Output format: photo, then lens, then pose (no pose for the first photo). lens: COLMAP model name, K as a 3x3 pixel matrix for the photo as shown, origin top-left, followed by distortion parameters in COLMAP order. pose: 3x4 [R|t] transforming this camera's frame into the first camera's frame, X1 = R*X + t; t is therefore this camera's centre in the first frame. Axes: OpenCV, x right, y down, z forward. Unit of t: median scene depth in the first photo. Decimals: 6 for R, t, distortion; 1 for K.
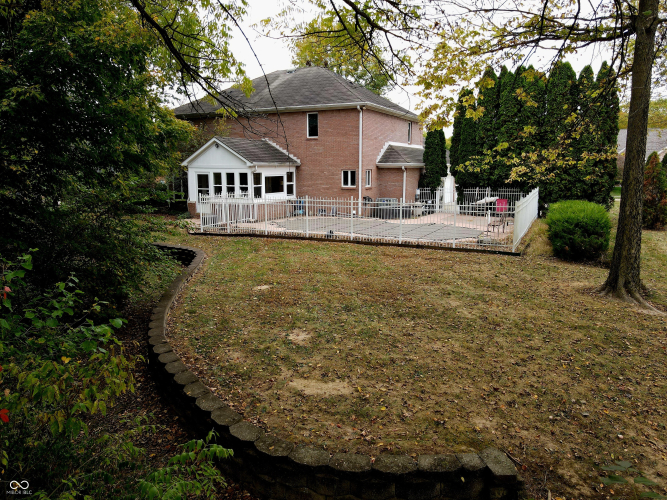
lens RADIAL K [[490.4, 0, 337.2], [0, 490.4, 246.9], [0, 0, 1]] dist [-0.006956, 0.036170]
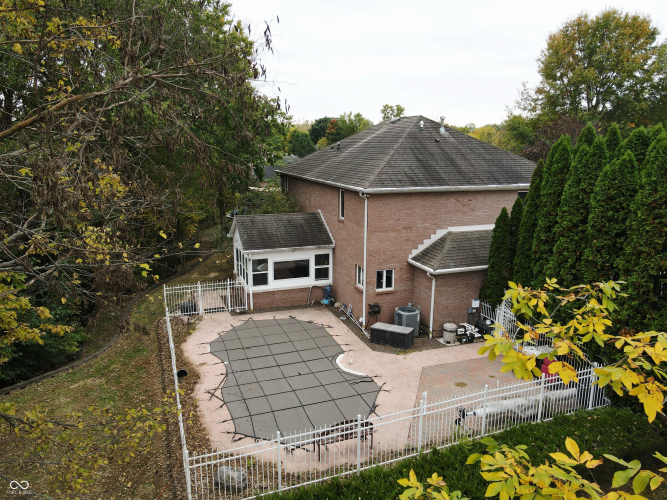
lens RADIAL K [[490.4, 0, 337.2], [0, 490.4, 246.9], [0, 0, 1]] dist [-0.006956, 0.036170]
pose [[0.733575, 0.144426, -0.664085, 0.514603], [-0.116107, 0.989426, 0.086925, -0.250532], [0.669617, 0.013339, 0.742587, 0.374769]]
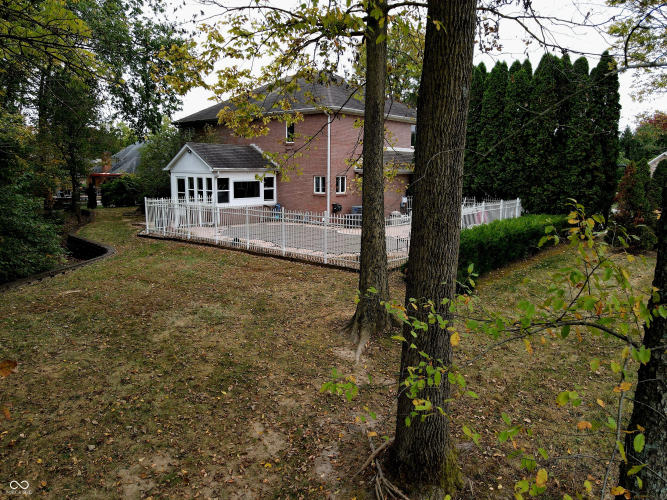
lens RADIAL K [[490.4, 0, 337.2], [0, 490.4, 246.9], [0, 0, 1]] dist [-0.006956, 0.036170]
pose [[0.968754, 0.046758, -0.243577, 0.296642], [-0.048011, 0.998846, 0.000795, -0.018567], [0.243333, 0.010925, 0.969881, 0.064469]]
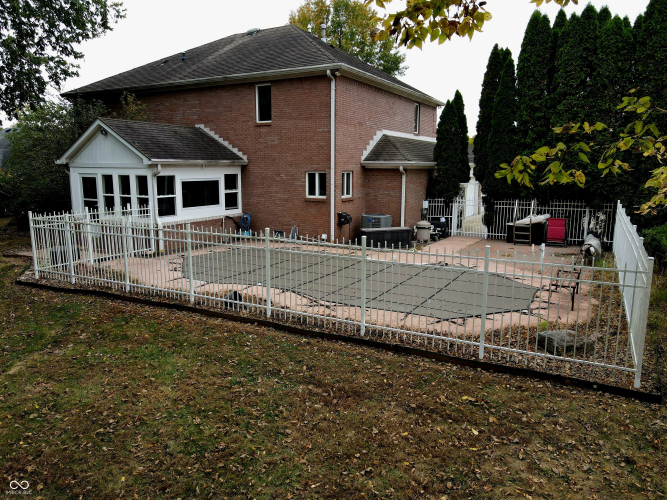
lens RADIAL K [[490.4, 0, 337.2], [0, 490.4, 246.9], [0, 0, 1]] dist [-0.006956, 0.036170]
pose [[0.999007, 0.011082, -0.043163, 0.079447], [-0.011095, 0.999938, -0.000076, -0.056935], [0.043159, 0.000555, 0.999068, 0.348497]]
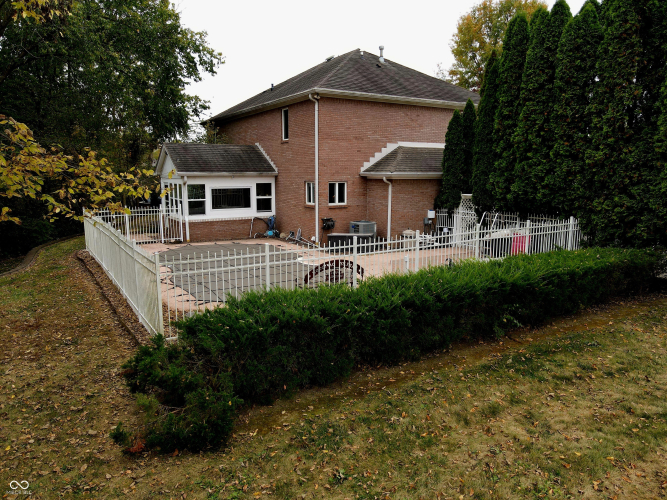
lens RADIAL K [[490.4, 0, 337.2], [0, 490.4, 246.9], [0, 0, 1]] dist [-0.006956, 0.036170]
pose [[0.847259, 0.080005, -0.525120, 0.451515], [-0.086681, 0.996165, 0.011915, -0.069467], [0.524059, 0.035423, 0.850945, 0.383717]]
